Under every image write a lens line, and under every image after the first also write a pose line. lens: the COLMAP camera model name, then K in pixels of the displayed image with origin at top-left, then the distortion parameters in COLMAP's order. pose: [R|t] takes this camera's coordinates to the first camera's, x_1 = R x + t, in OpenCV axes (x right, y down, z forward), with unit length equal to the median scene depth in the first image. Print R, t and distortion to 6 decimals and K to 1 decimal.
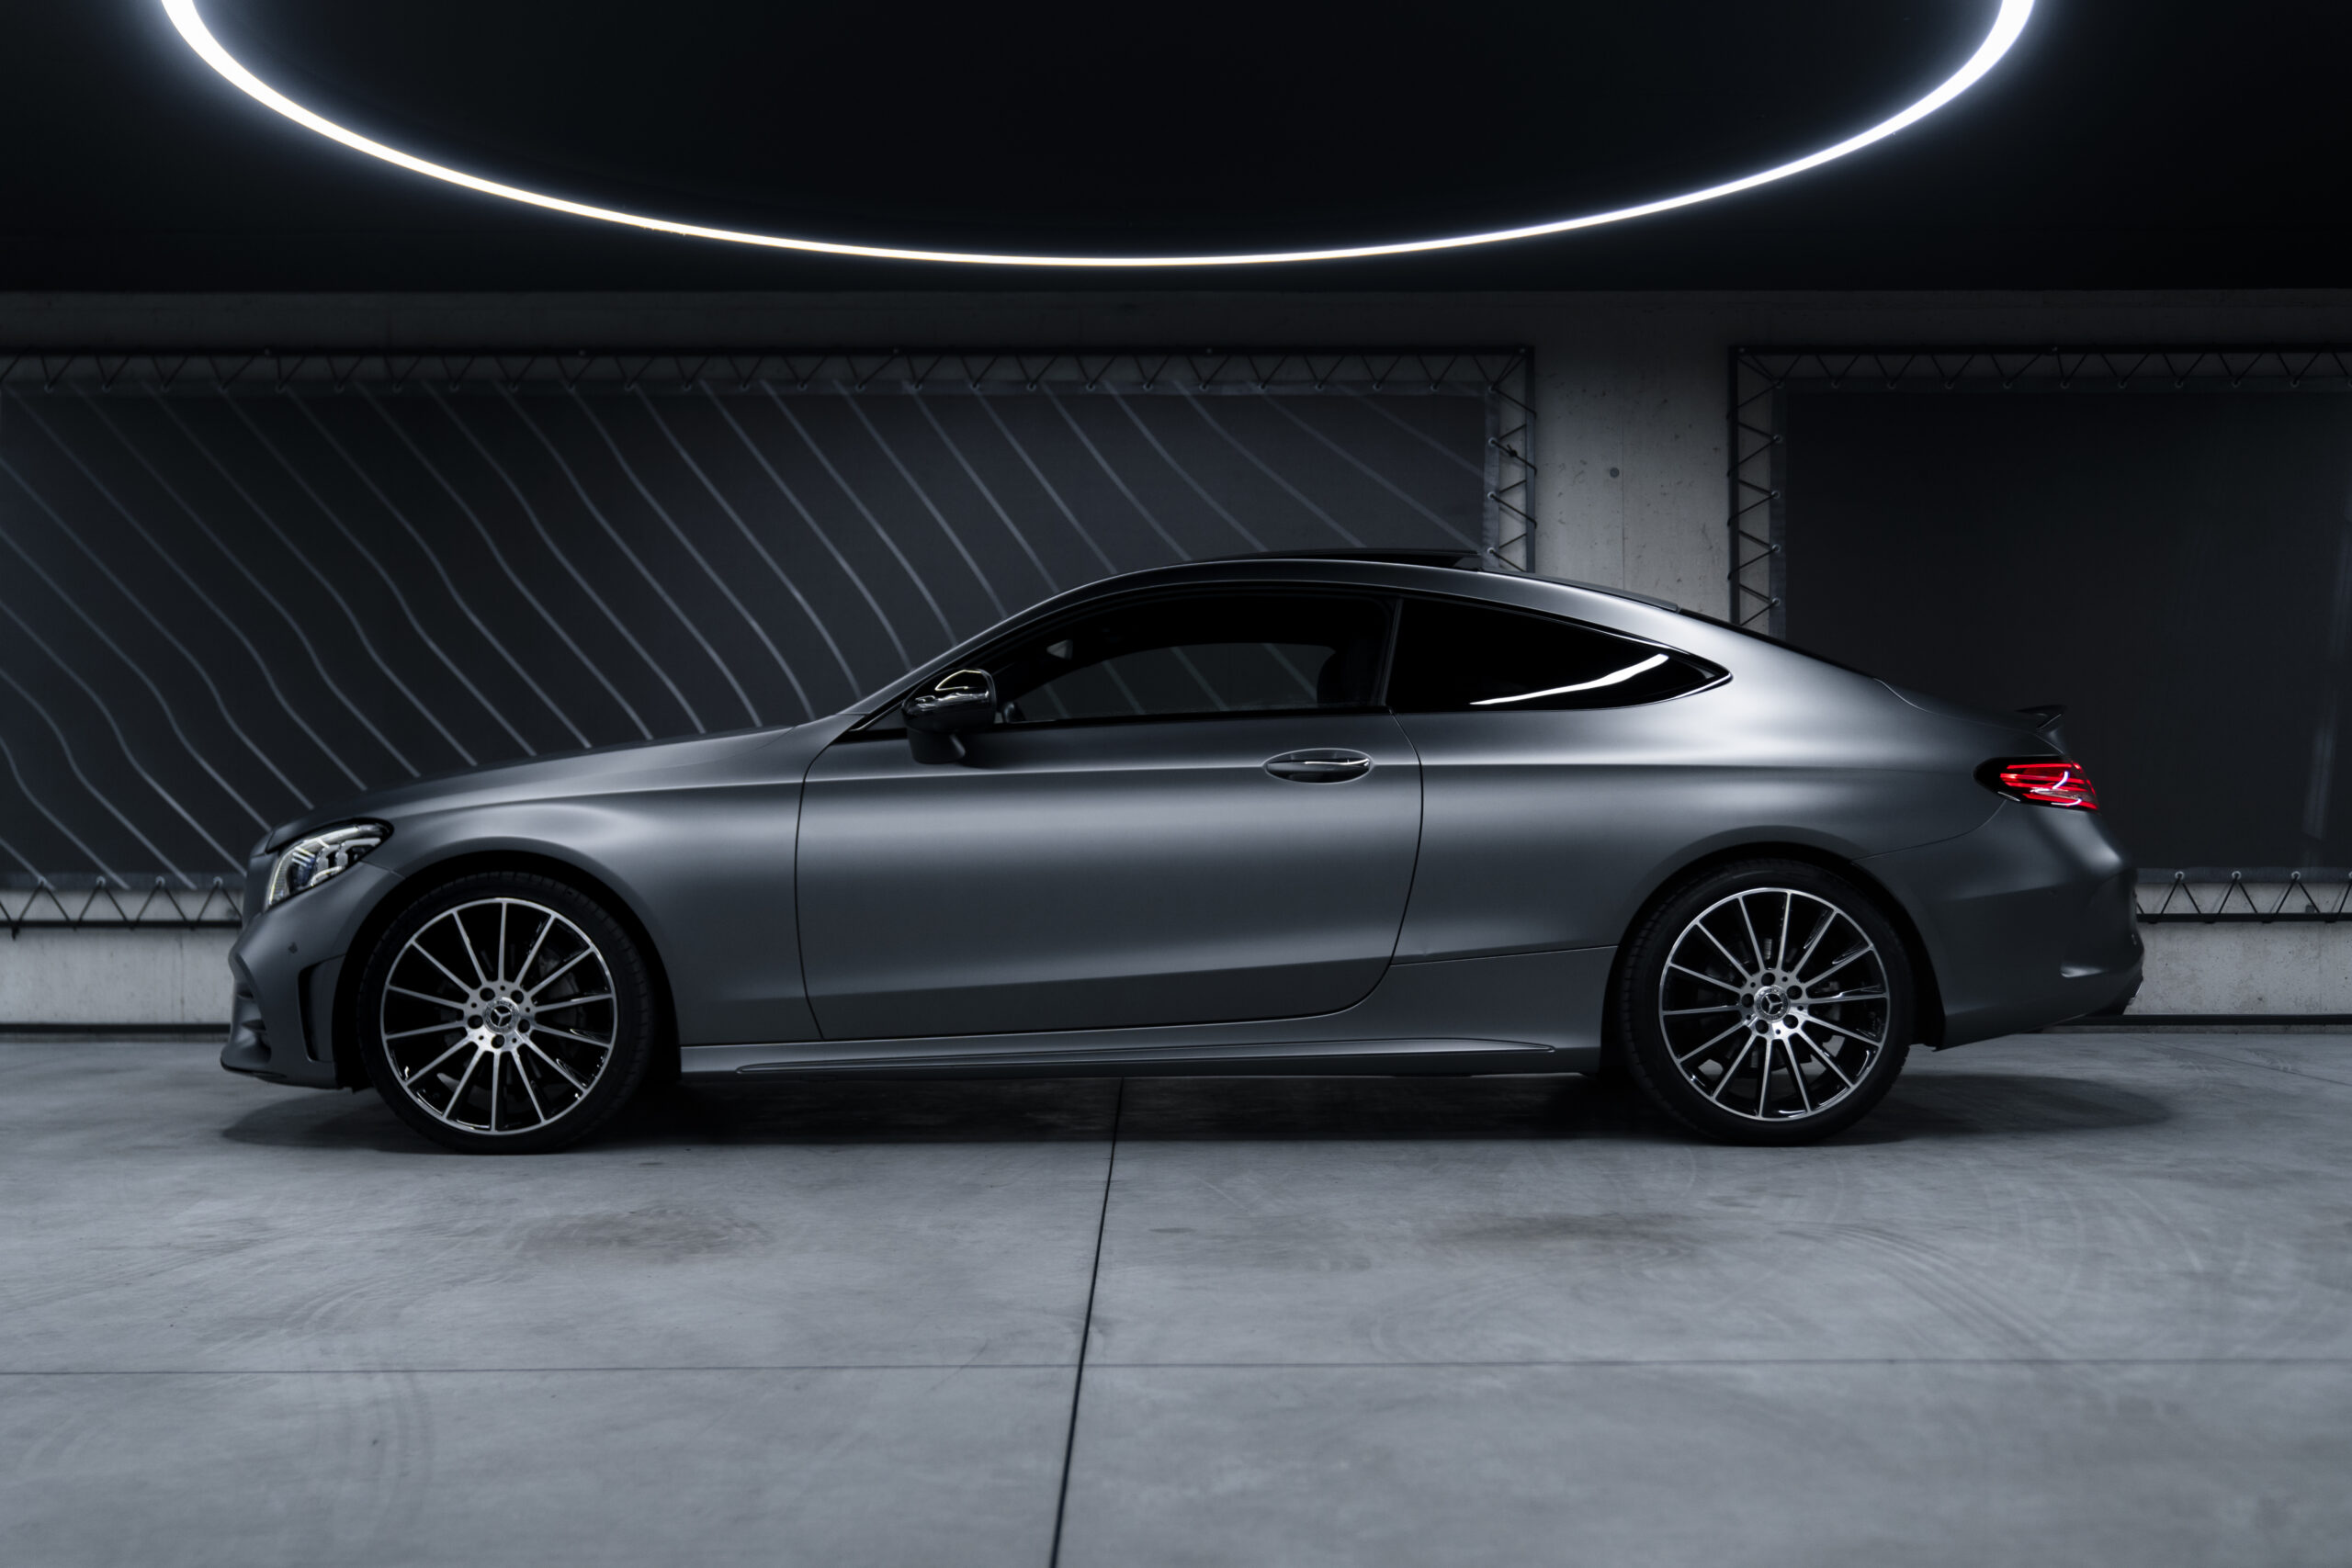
lens RADIAL K [[2603.5, 0, 1176.0], [0, 2603.5, 784.0], [0, 0, 1]] dist [0.005805, 0.027467]
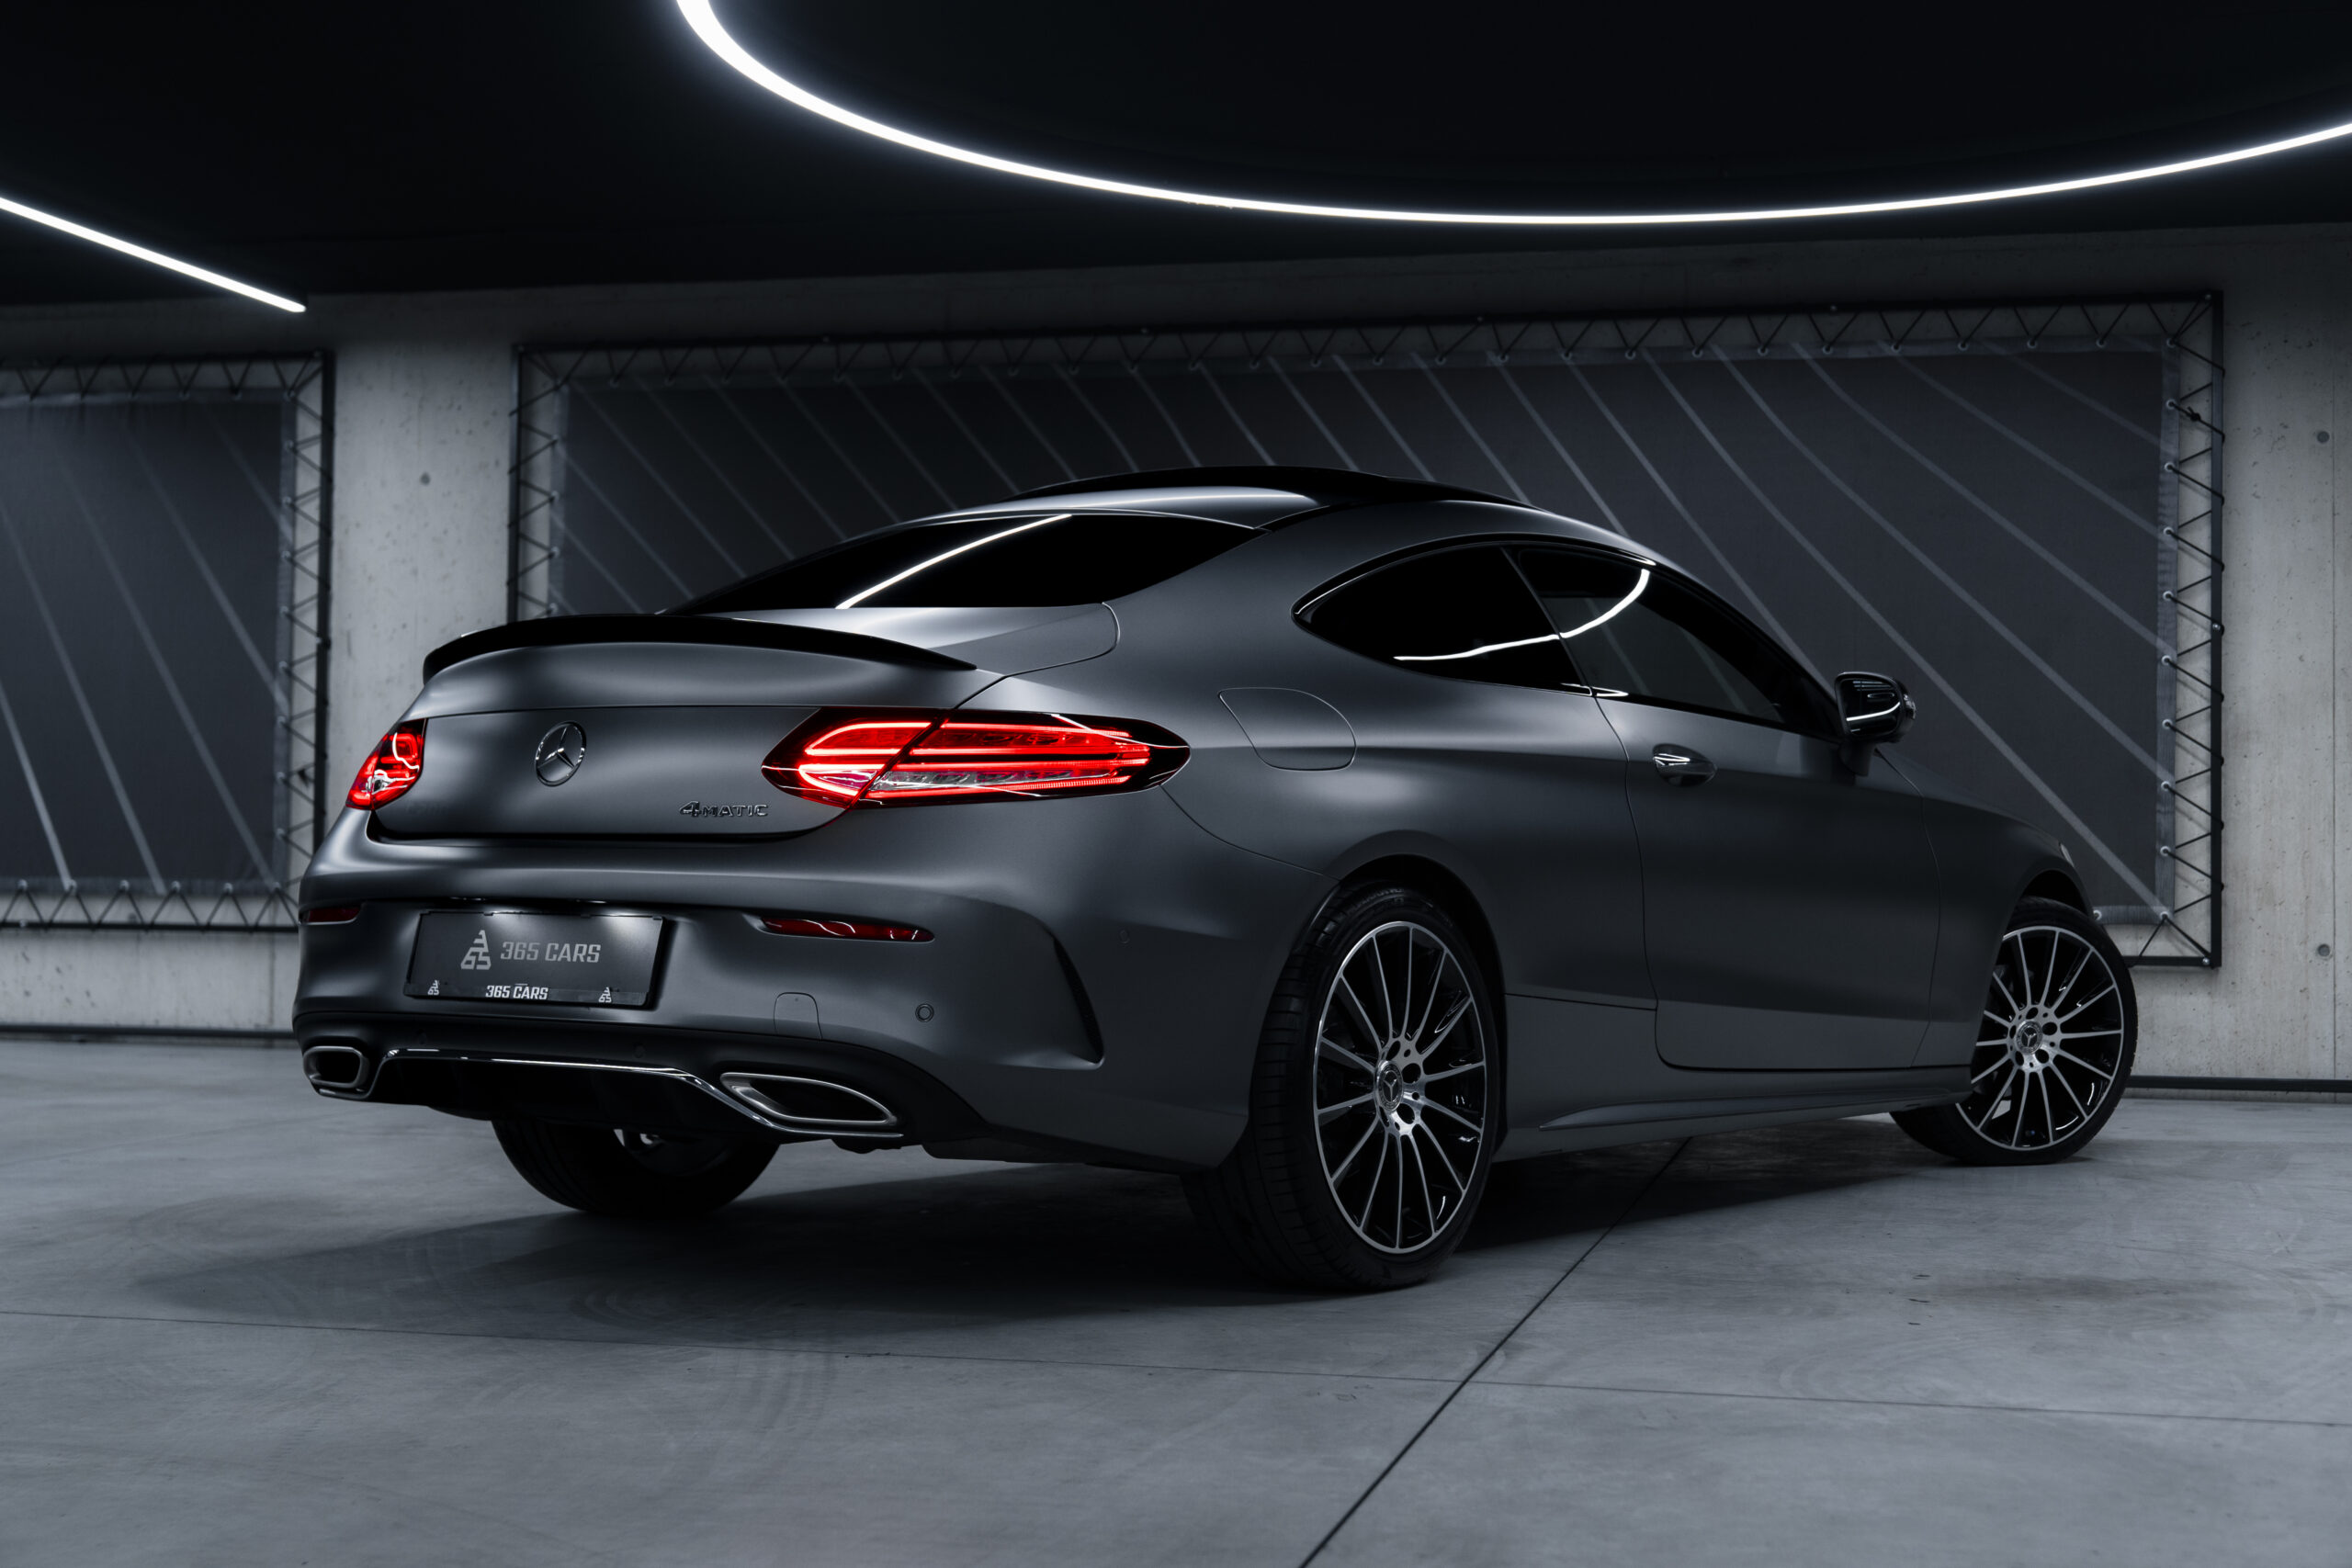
lens RADIAL K [[3185.1, 0, 1176.0], [0, 3185.1, 784.0], [0, 0, 1]] dist [0.020023, -0.022617]
pose [[0.969495, 0.006688, -0.245022, 0.062315], [-0.006690, 0.999977, 0.000822, -0.004859], [0.245021, 0.000843, 0.969517, -0.098672]]
